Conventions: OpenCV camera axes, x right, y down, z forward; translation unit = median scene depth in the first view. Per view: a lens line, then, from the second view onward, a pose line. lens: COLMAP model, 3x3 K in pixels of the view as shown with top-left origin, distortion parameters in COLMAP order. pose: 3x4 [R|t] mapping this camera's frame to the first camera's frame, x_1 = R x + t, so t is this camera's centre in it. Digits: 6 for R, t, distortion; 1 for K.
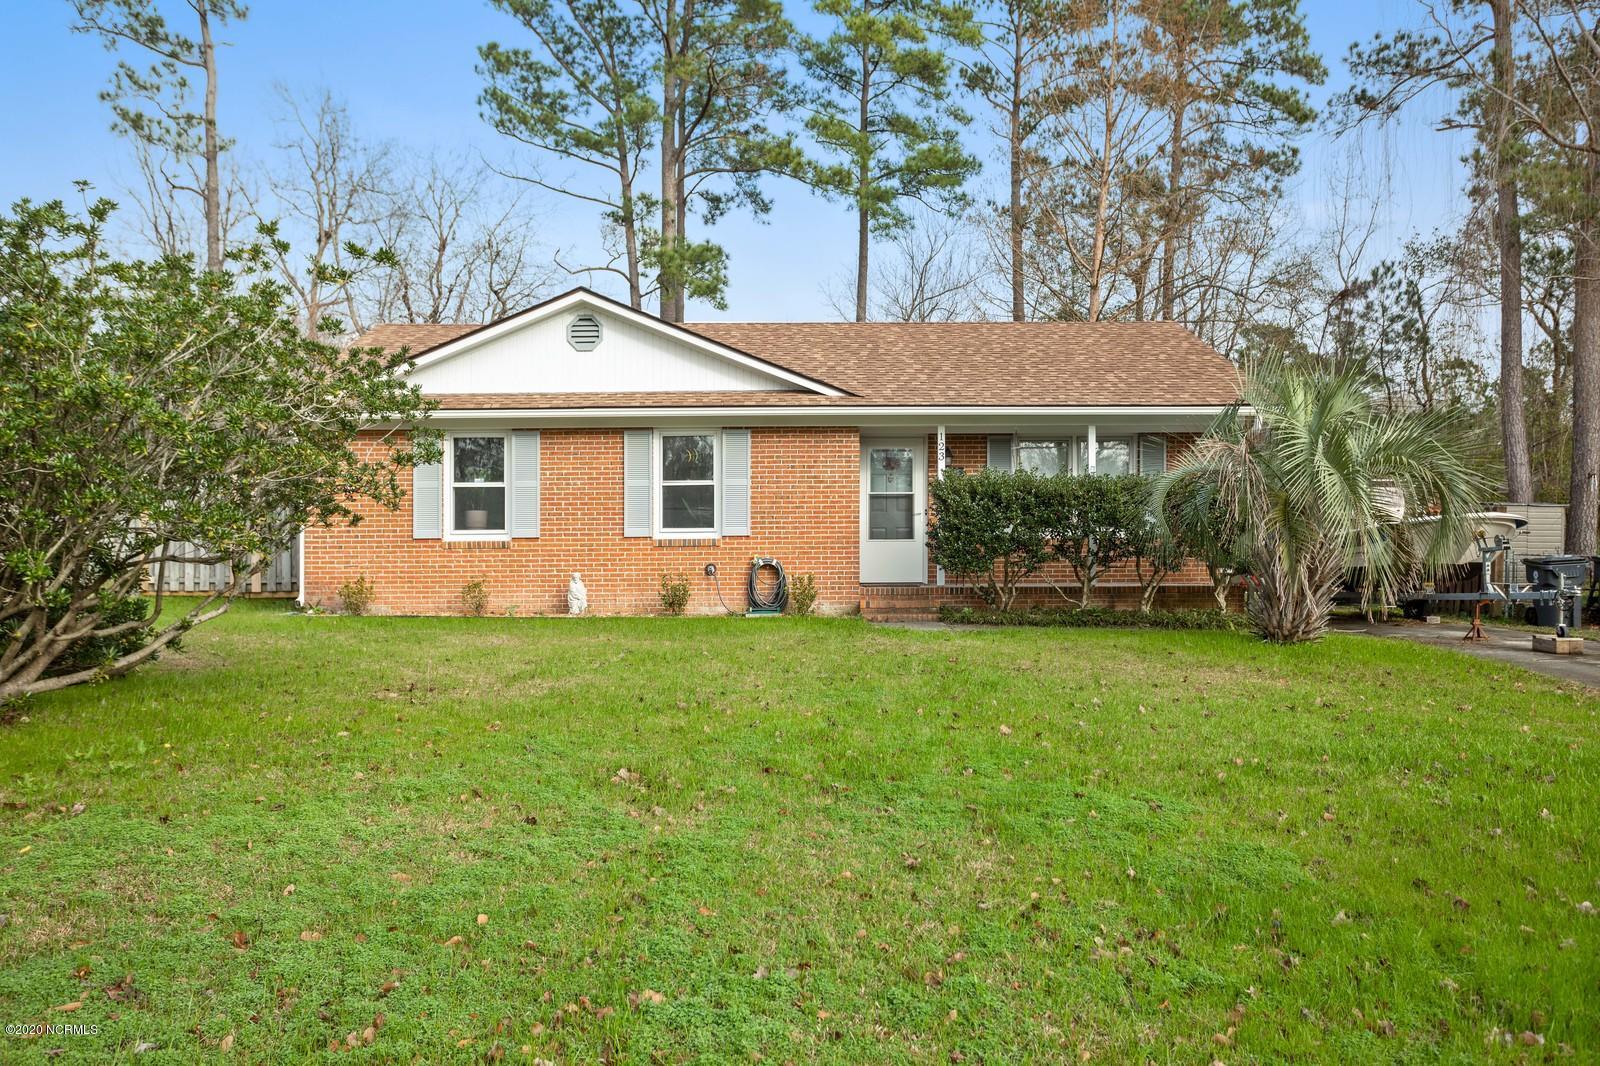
lens RADIAL K [[1340.9, 0, 799.2], [0, 1340.9, 544.0], [0, 0, 1]] dist [0.005939, 0.000416]
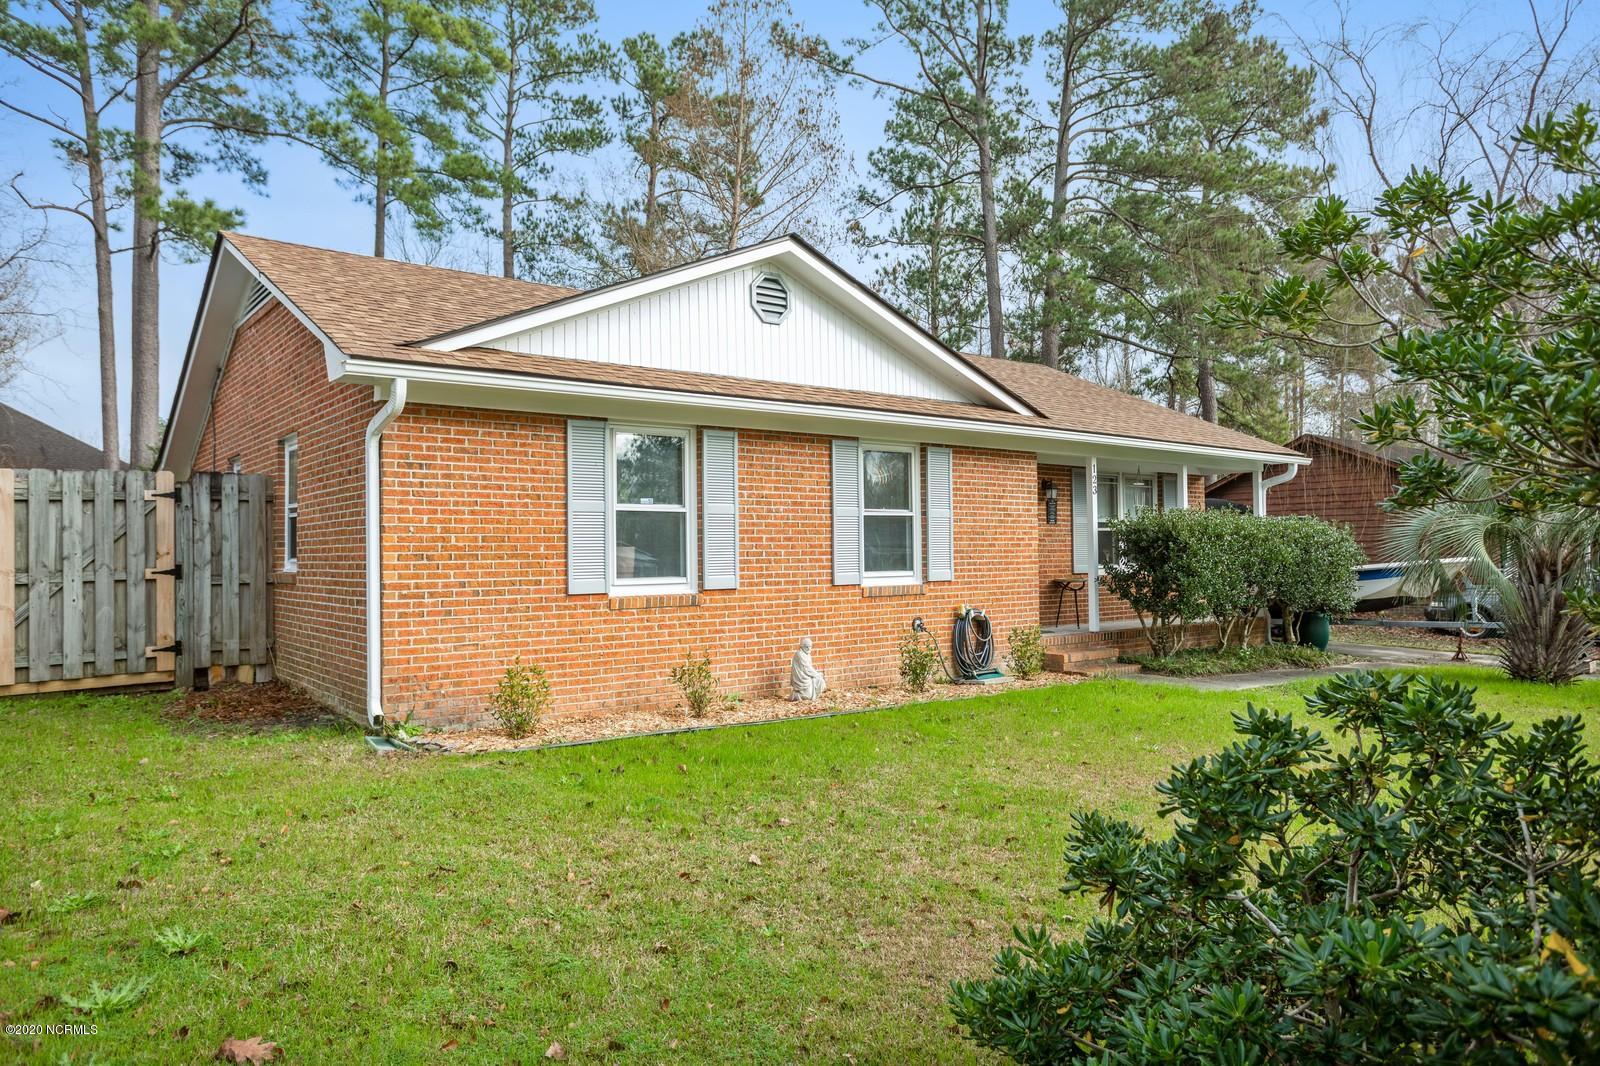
lens RADIAL K [[1070.7, 0, 801.1], [0, 1070.7, 524.6], [0, 0, 1]] dist [0.011330, 0.007338]
pose [[0.782393, 0.014236, 0.622622, -0.504957], [-0.008321, 0.999888, -0.012406, -0.030443], [-0.622729, 0.004526, 0.782425, 0.548917]]
